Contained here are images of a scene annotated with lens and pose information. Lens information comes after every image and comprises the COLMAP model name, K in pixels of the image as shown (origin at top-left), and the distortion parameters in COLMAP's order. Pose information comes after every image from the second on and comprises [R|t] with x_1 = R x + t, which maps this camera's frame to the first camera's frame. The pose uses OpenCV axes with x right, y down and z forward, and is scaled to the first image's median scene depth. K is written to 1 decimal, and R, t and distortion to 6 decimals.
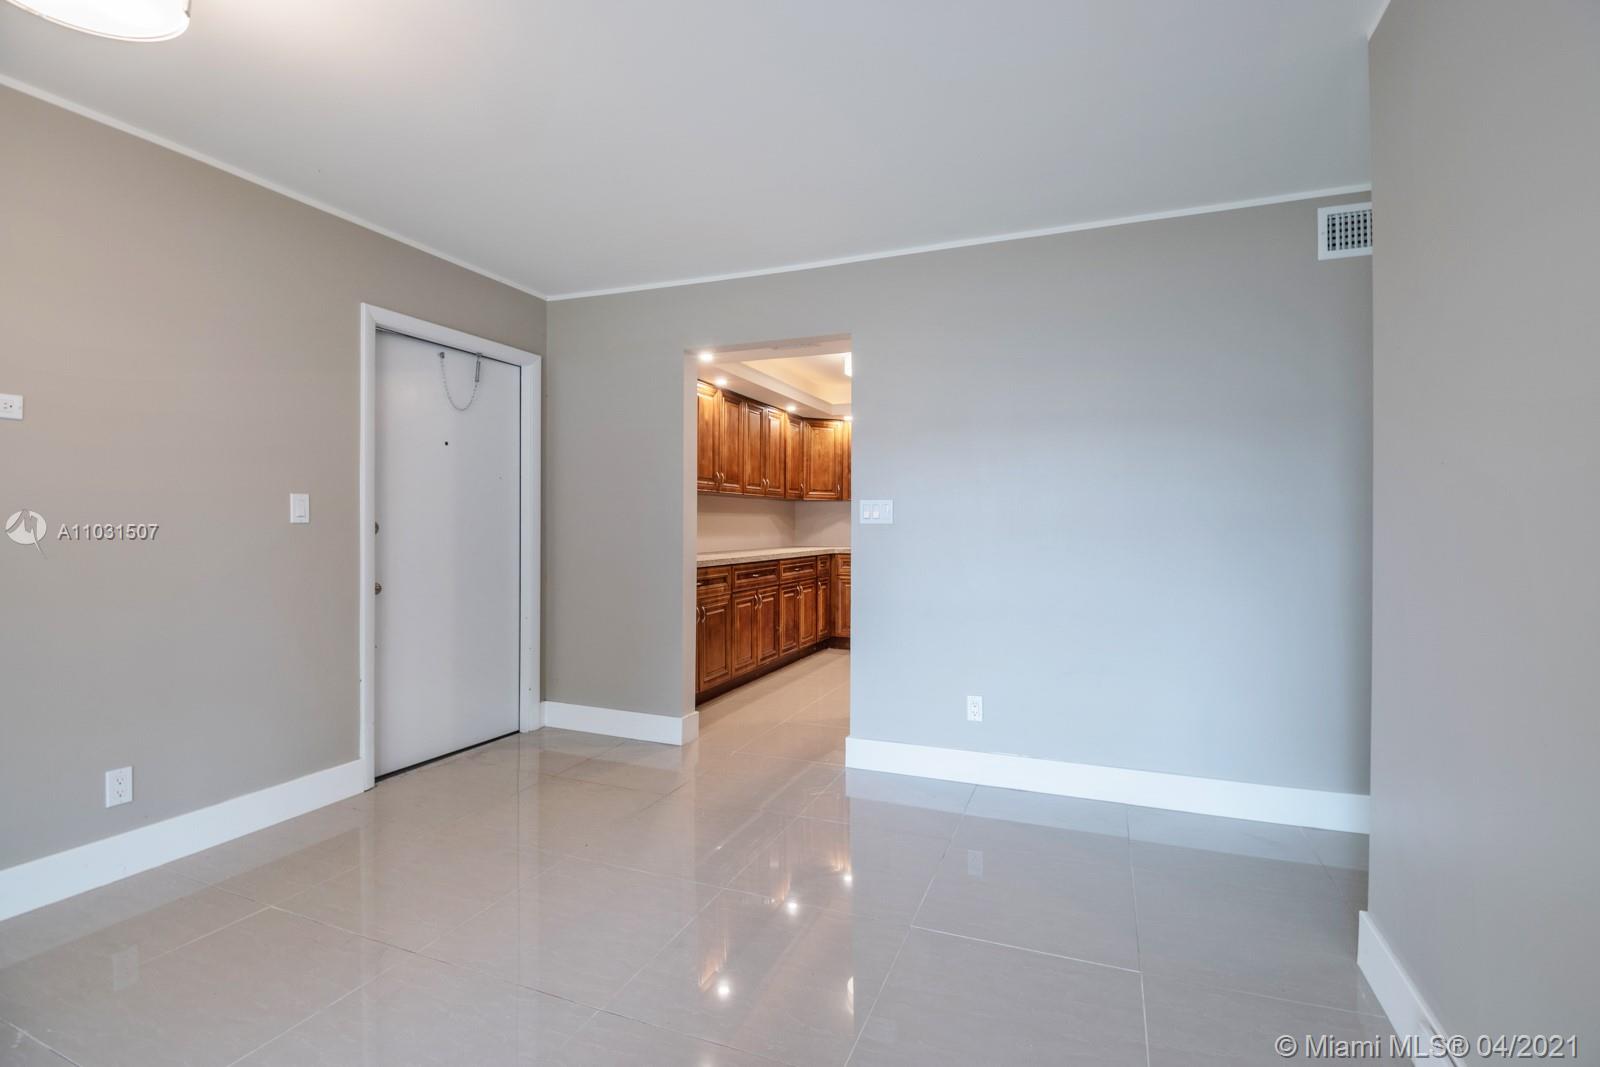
lens RADIAL K [[742.8, 0, 799.5], [0, 742.8, 529.7], [0, 0, 1]] dist [0.043896, -0.035242]
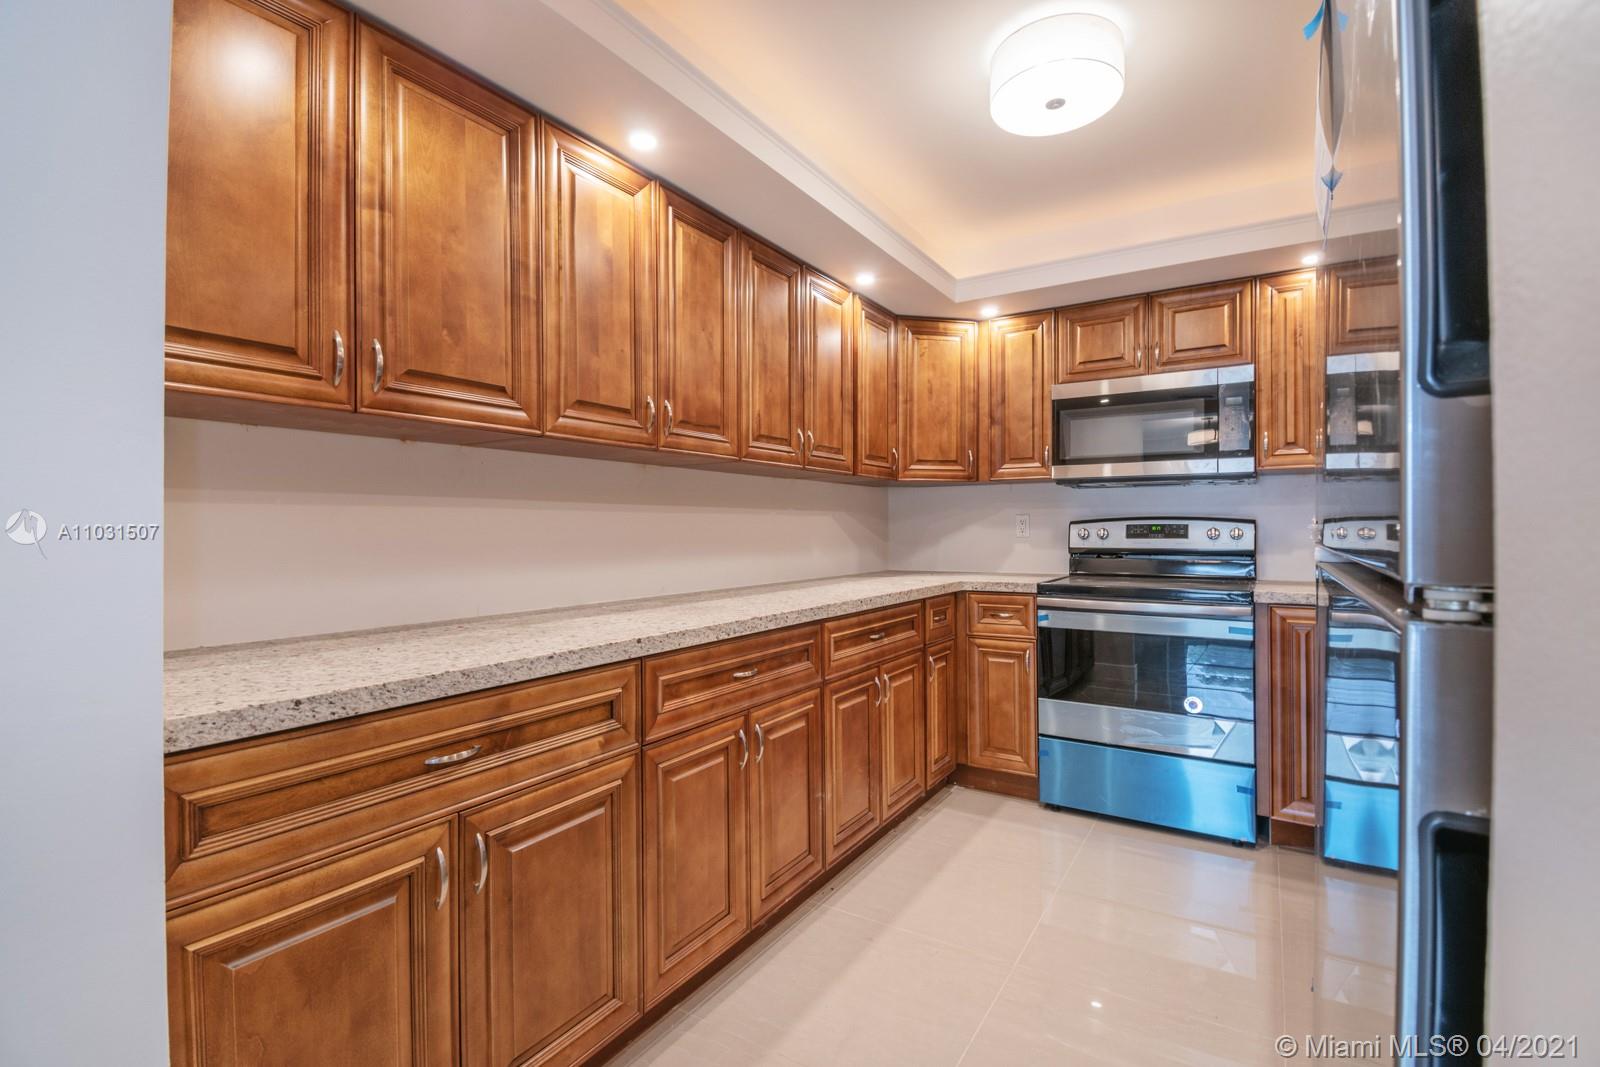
lens RADIAL K [[734.1, 0, 816.2], [0, 734.1, 529.6], [0, 0, 1]] dist [0.024501, 0.000031]
pose [[0.988897, -0.010938, -0.148202, 0.026056], [0.009458, 0.999898, -0.010687, -0.003512], [0.148304, 0.009167, 0.988899, 0.566196]]
